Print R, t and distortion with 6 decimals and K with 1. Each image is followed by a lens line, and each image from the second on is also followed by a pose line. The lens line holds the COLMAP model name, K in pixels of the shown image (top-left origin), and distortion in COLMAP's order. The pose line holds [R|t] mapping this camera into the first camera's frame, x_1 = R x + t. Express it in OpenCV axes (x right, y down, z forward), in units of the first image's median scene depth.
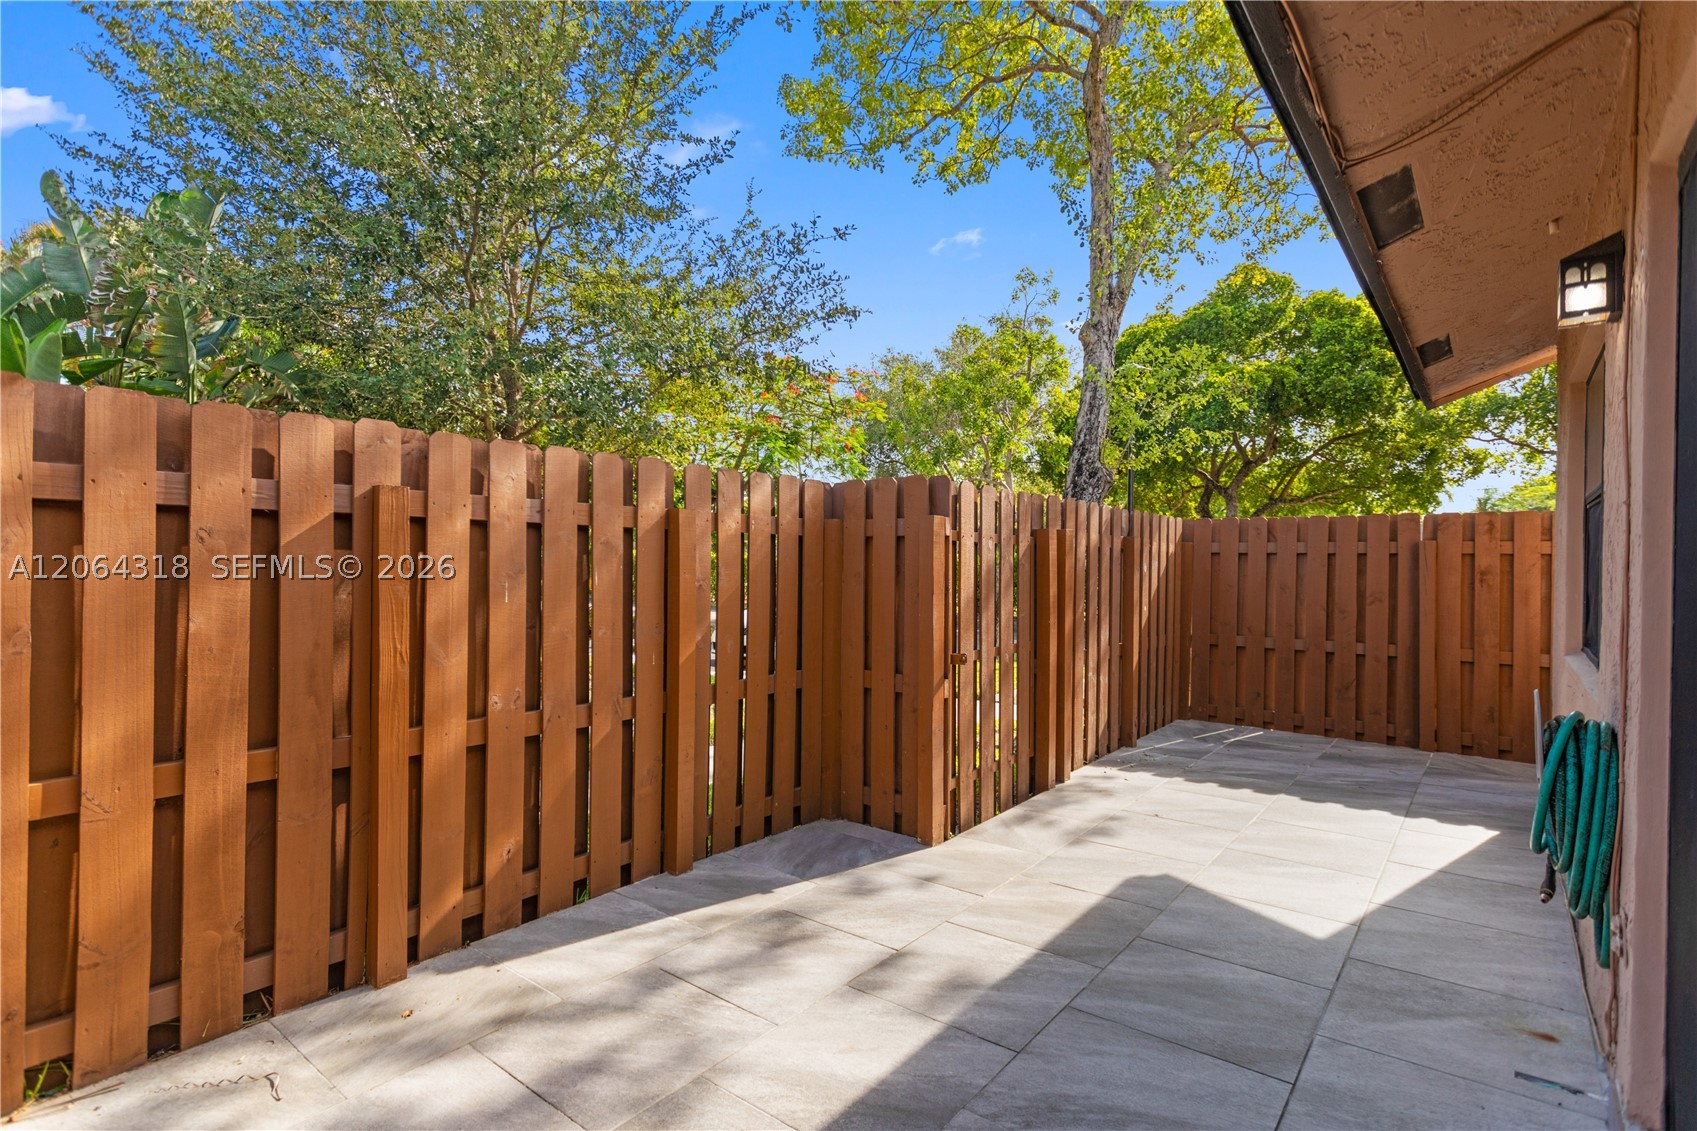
lens RADIAL K [[819.2, 0, 836.9], [0, 819.2, 561.9], [0, 0, 1]] dist [-0.000718, 0.000253]
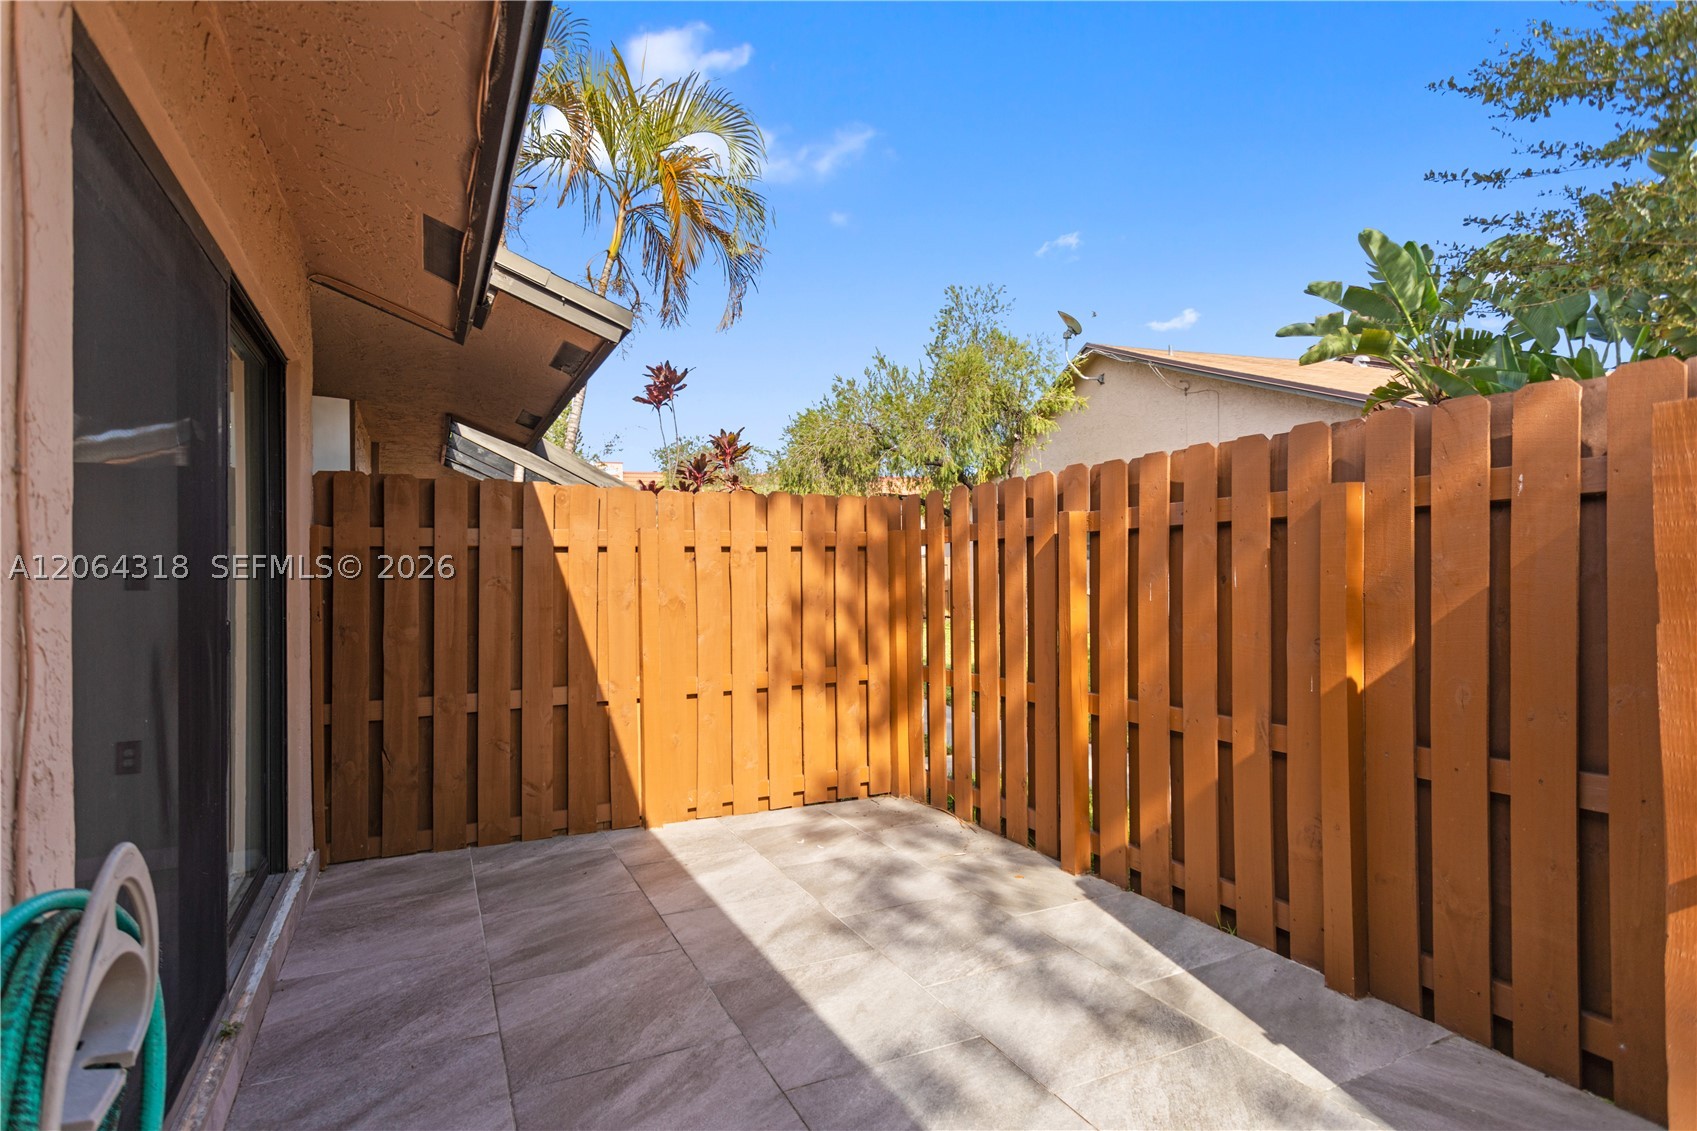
lens RADIAL K [[819.2, 0, 836.9], [0, 819.2, 561.9], [0, 0, 1]] dist [-0.000718, 0.000253]
pose [[-0.383277, -0.037468, -0.922873, 0.806837], [-0.042334, 0.998839, -0.022971, 0.057370], [0.922663, 0.030265, -0.384419, 1.095134]]
